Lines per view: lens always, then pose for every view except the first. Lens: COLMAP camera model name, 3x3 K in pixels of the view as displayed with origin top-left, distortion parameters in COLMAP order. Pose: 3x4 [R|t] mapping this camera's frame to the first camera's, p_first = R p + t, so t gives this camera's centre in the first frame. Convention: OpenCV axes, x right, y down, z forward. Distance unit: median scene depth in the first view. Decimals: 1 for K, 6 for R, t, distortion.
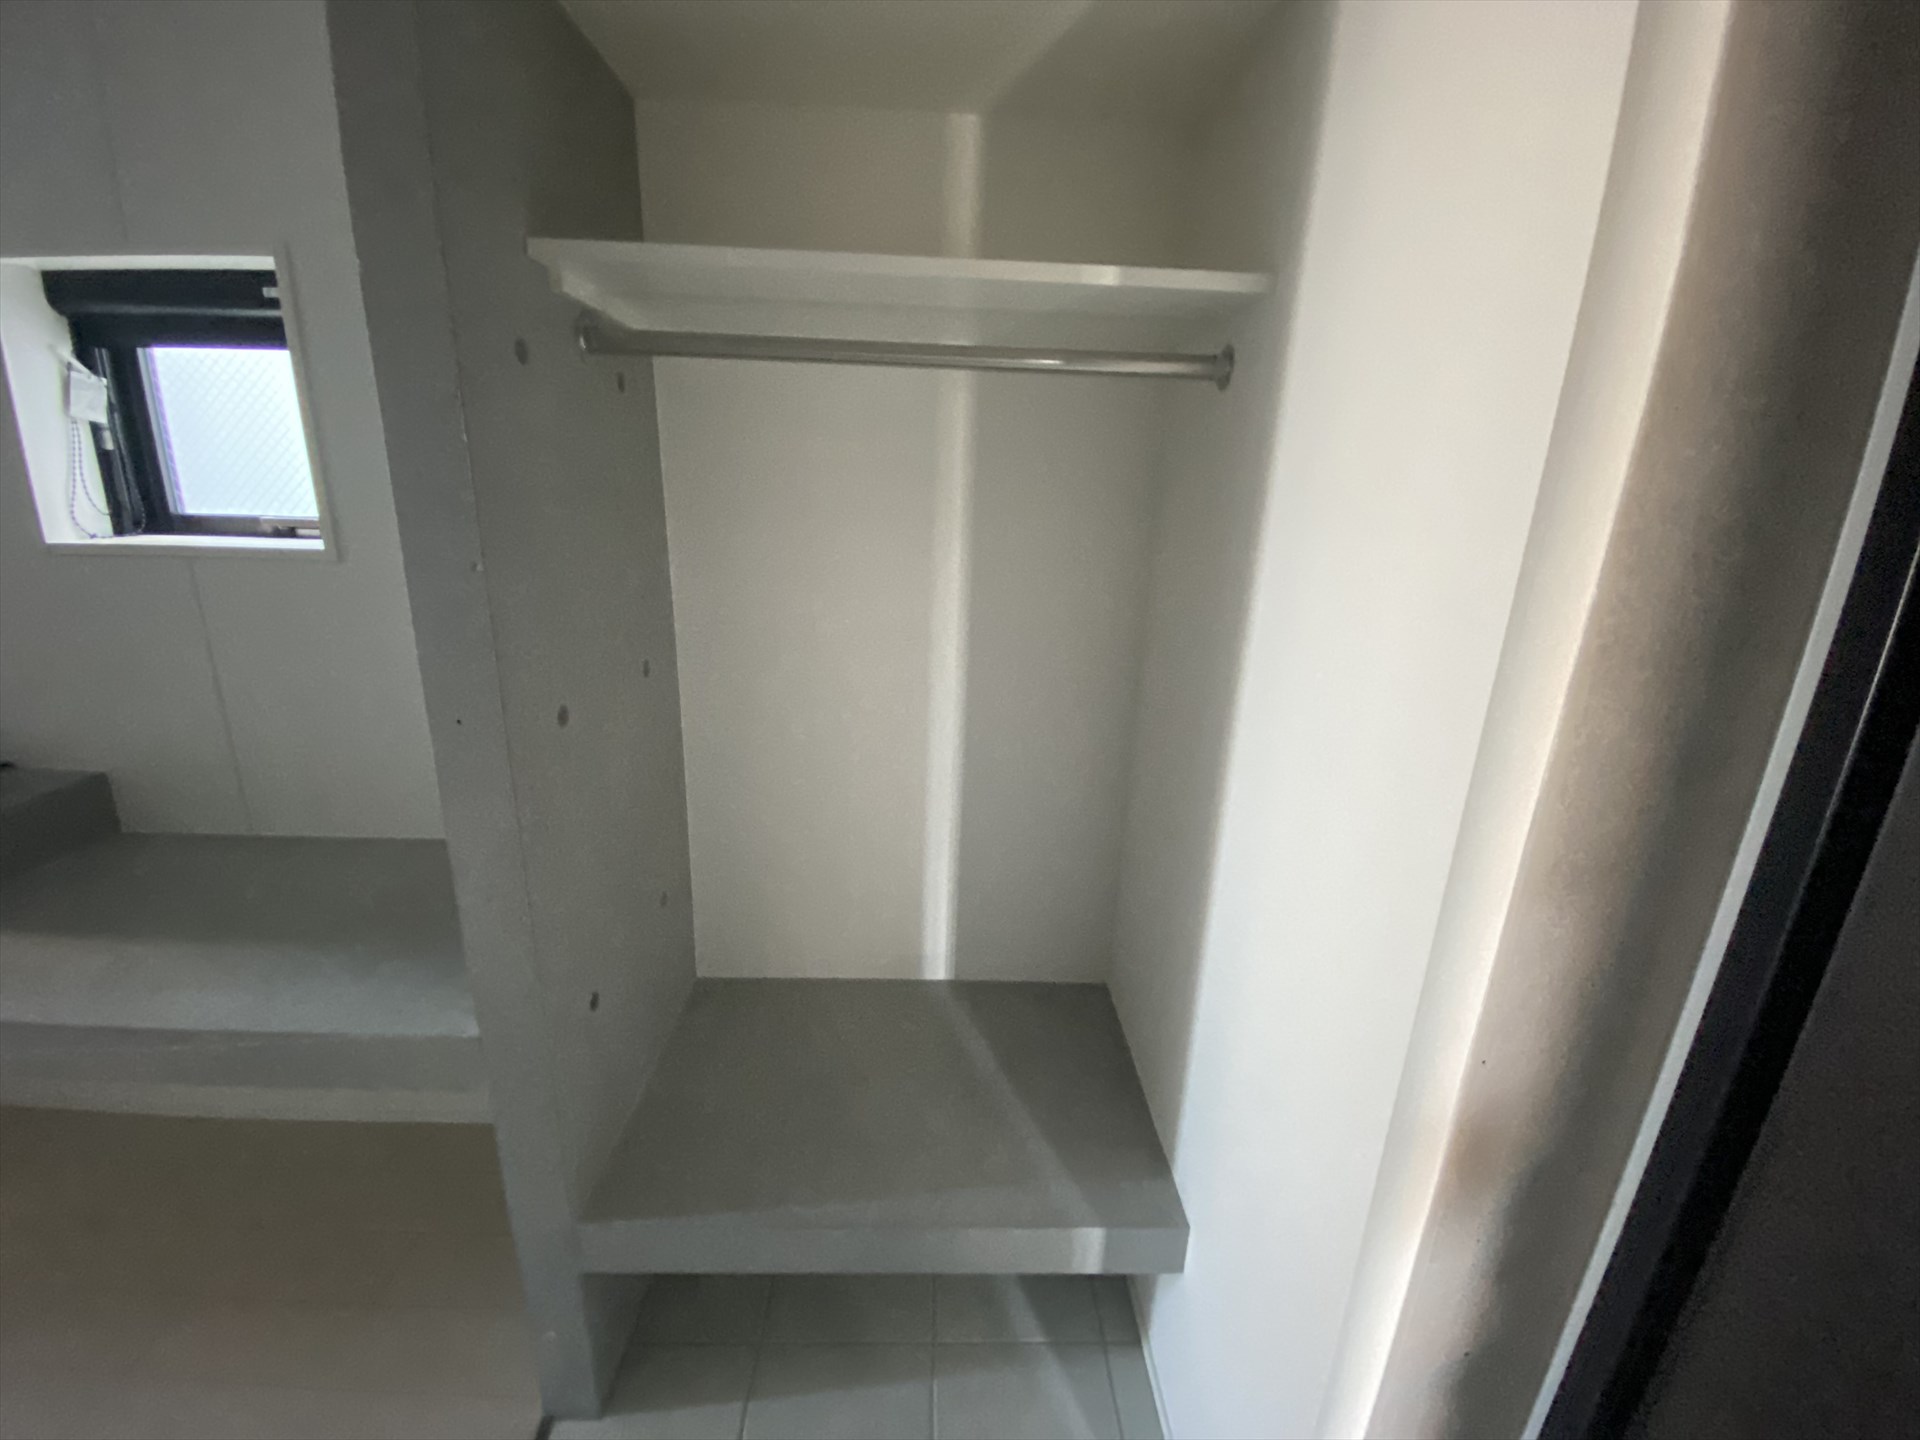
lens RADIAL K [[777.1, 0, 978.4], [0, 777.1, 708.9], [0, 0, 1]] dist [0.009967, -0.013641]
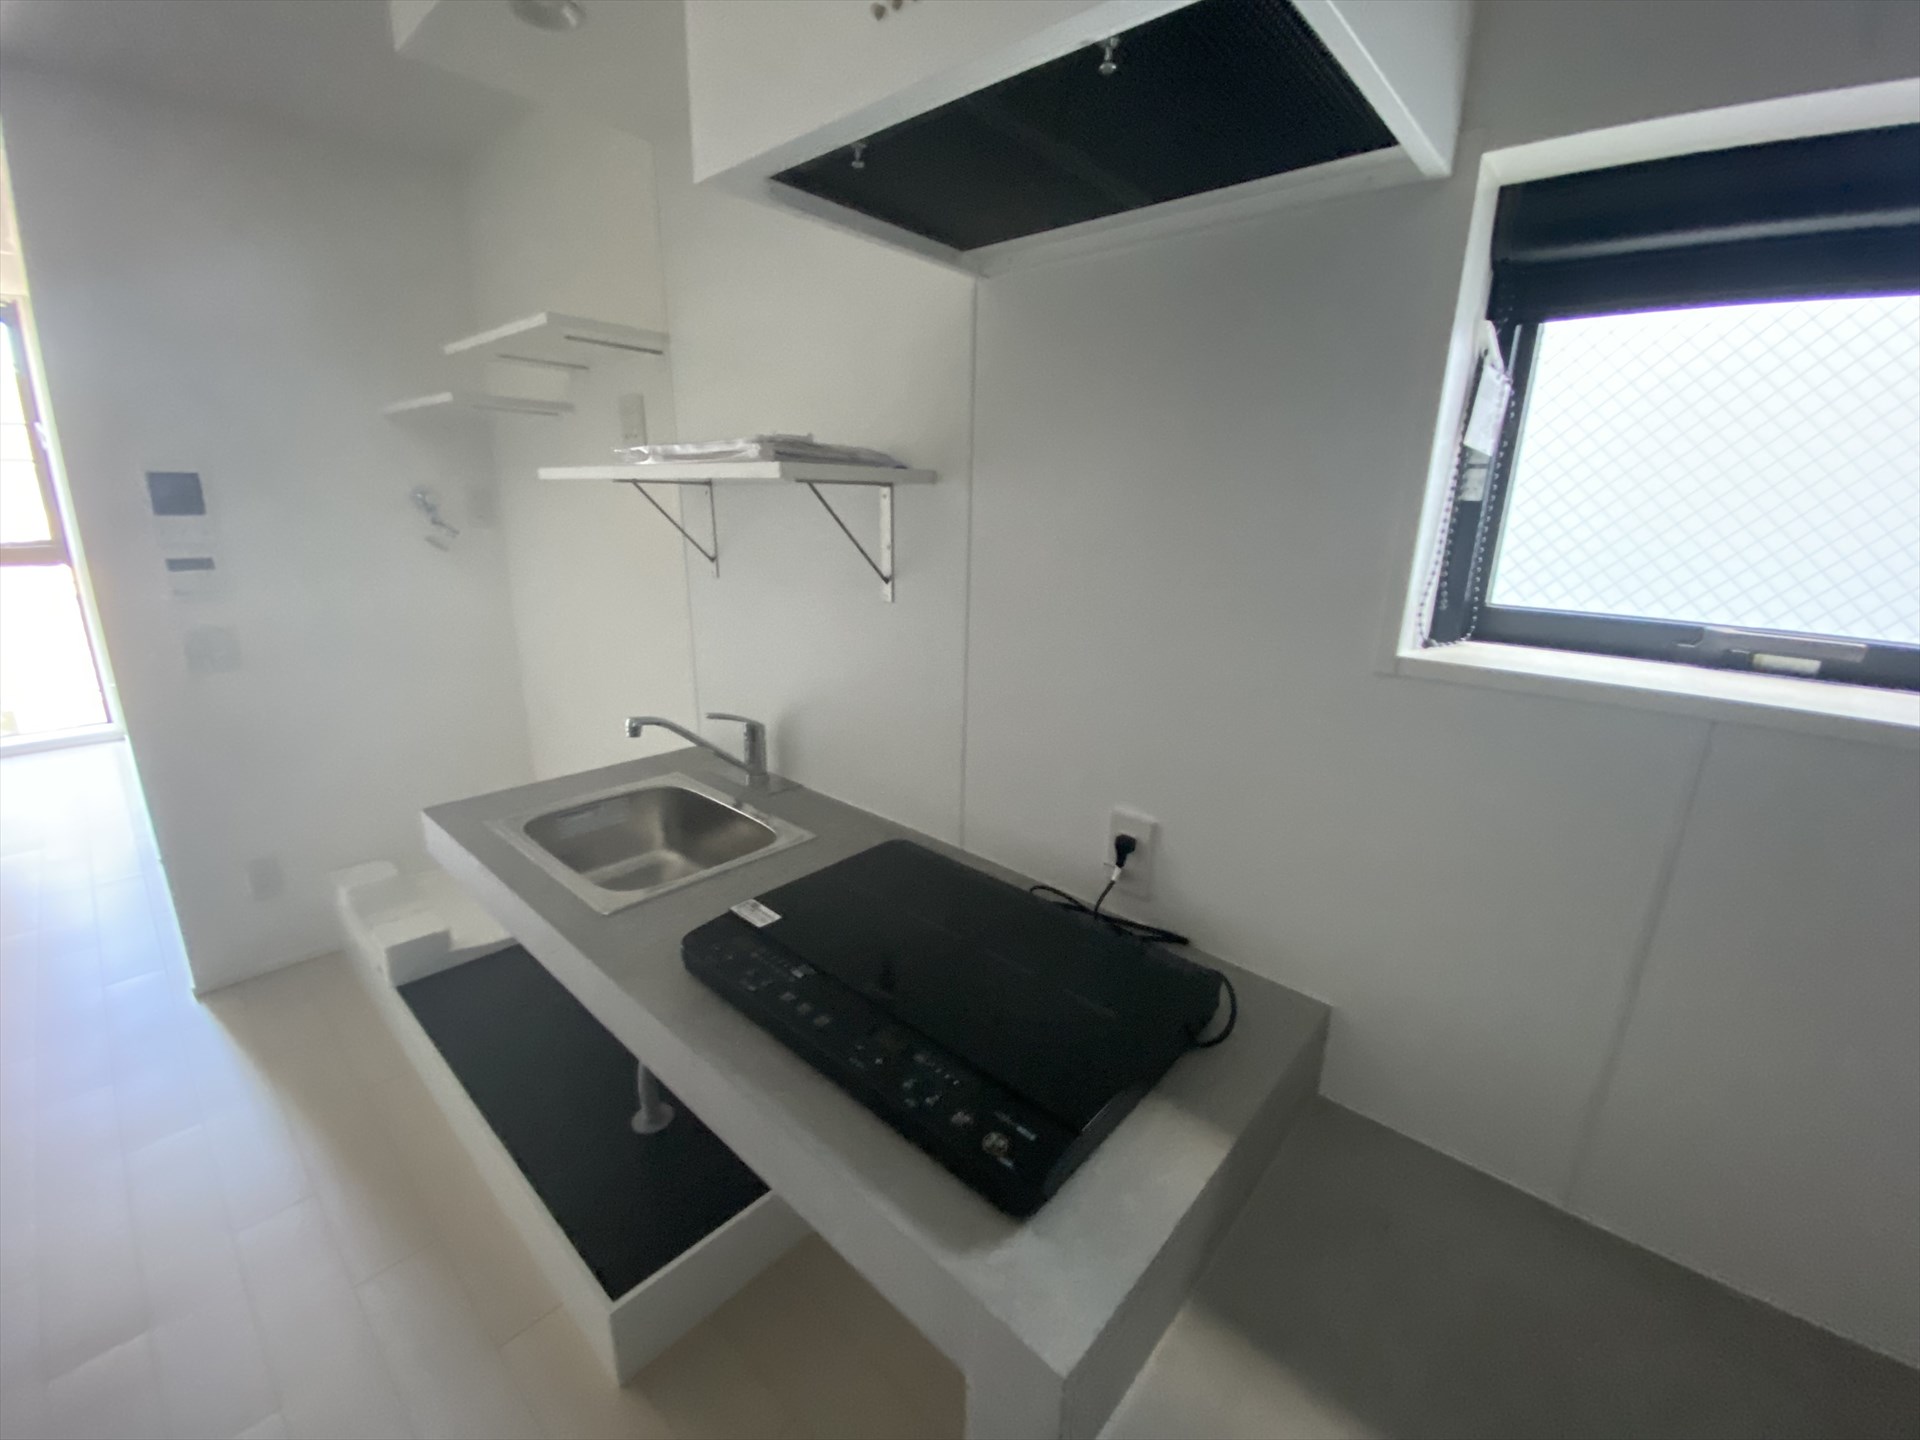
lens RADIAL K [[777.1, 0, 967.5], [0, 777.1, 723.9], [0, 0, 1]] dist [0.009967, -0.013641]
pose [[0.702628, 0.155379, -0.694386, -0.965223], [-0.196459, 0.980296, 0.020564, -0.104517], [0.683899, 0.121969, 0.719309, 0.319923]]
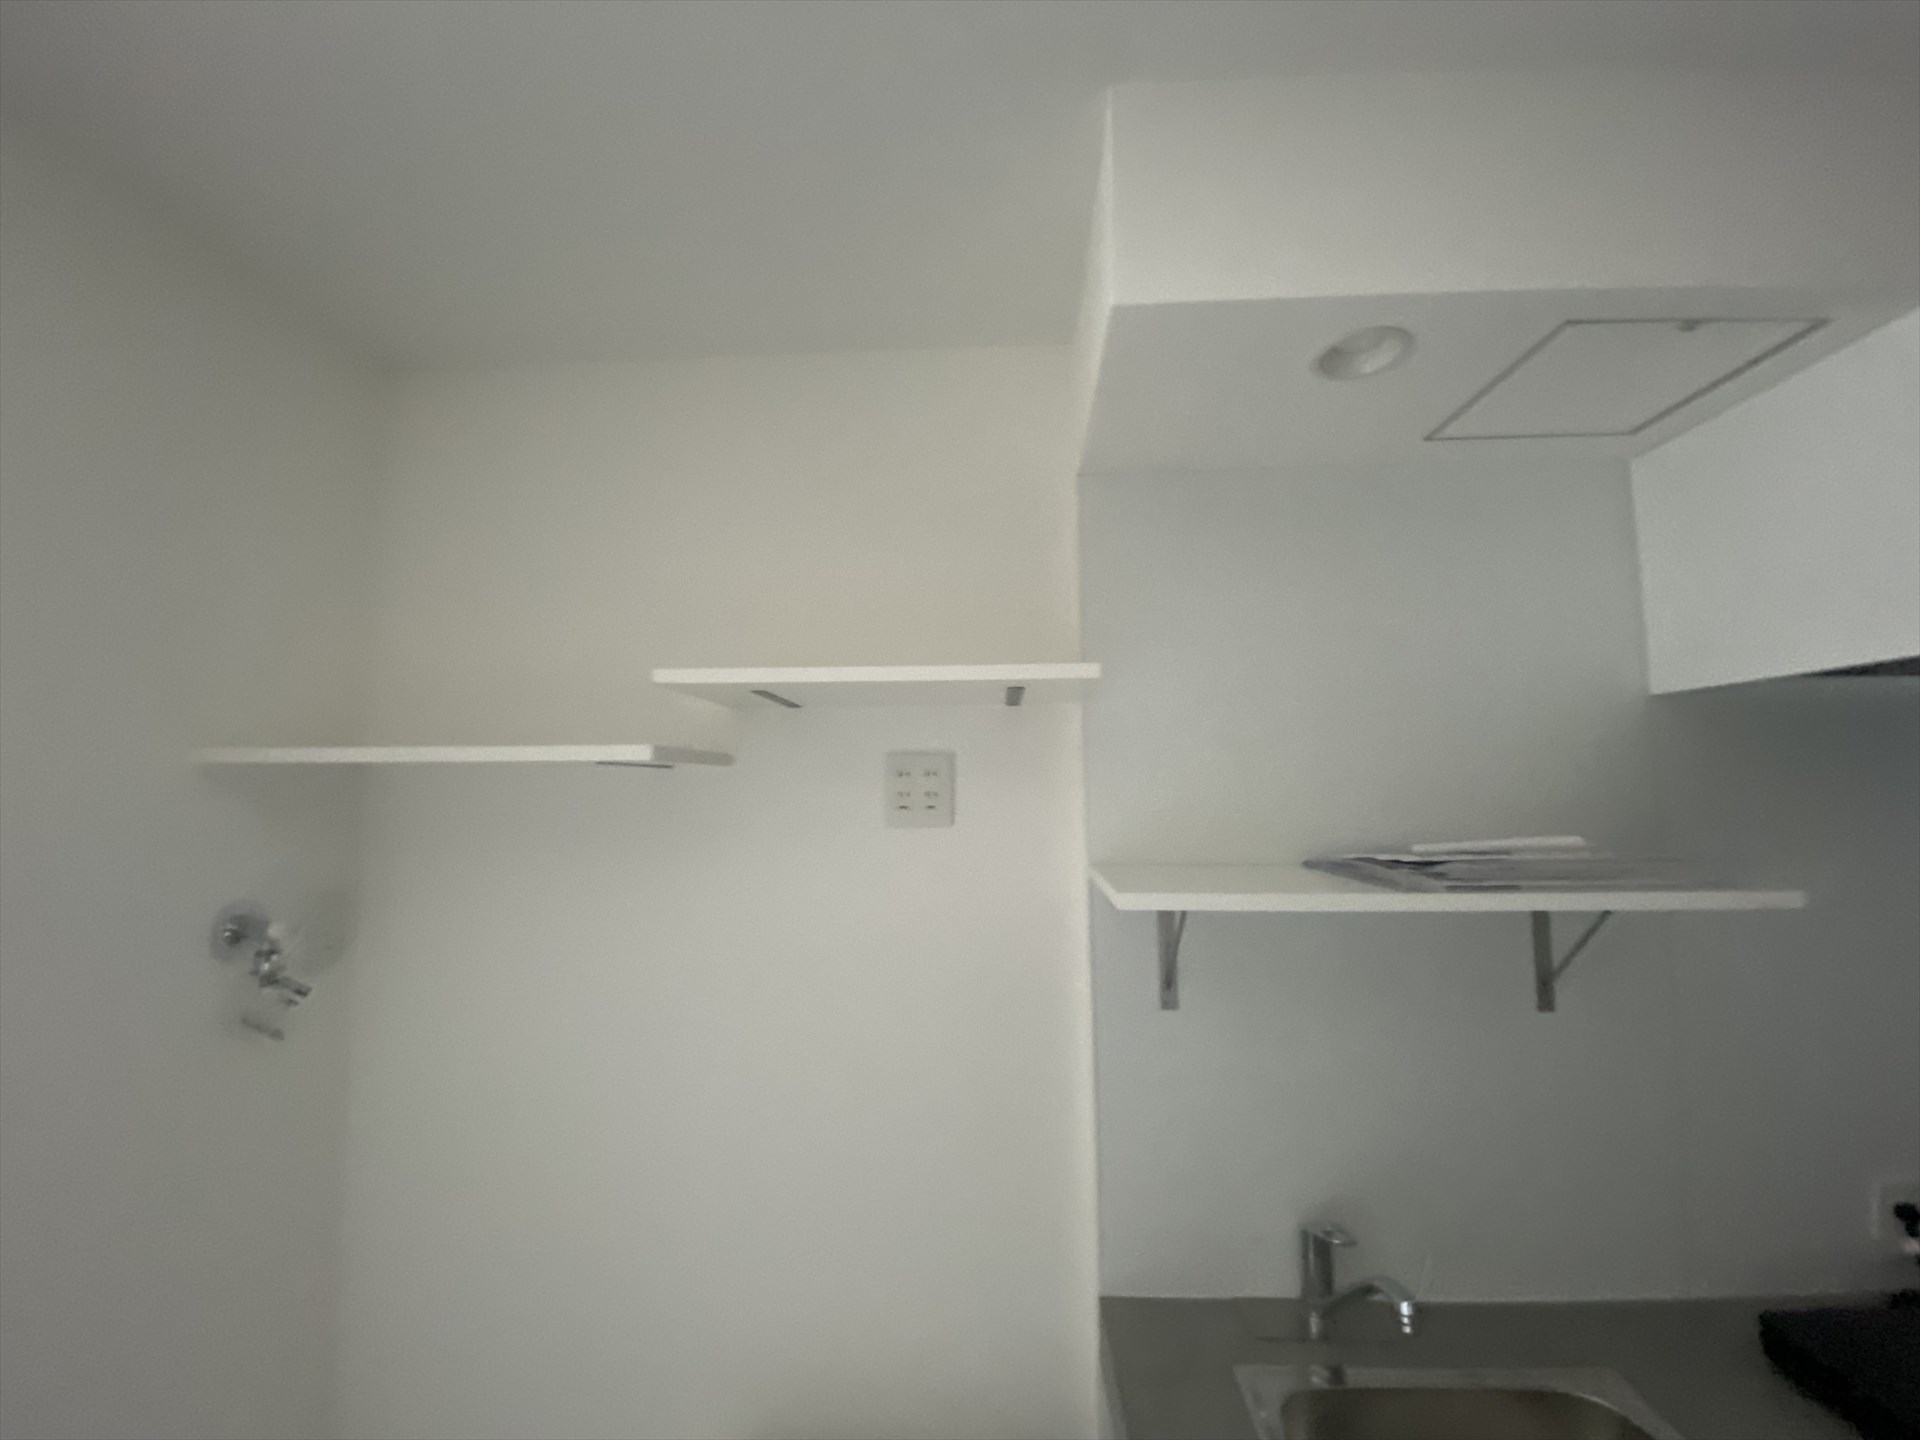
lens RADIAL K [[777.1, 0, 969.6], [0, 777.1, 709.9], [0, 0, 1]] dist [0.009967, -0.013641]
pose [[0.991753, -0.069465, -0.107706, -2.171205], [0.022662, 0.922183, -0.386090, -0.198726], [0.126144, 0.380465, 0.916152, -0.012182]]
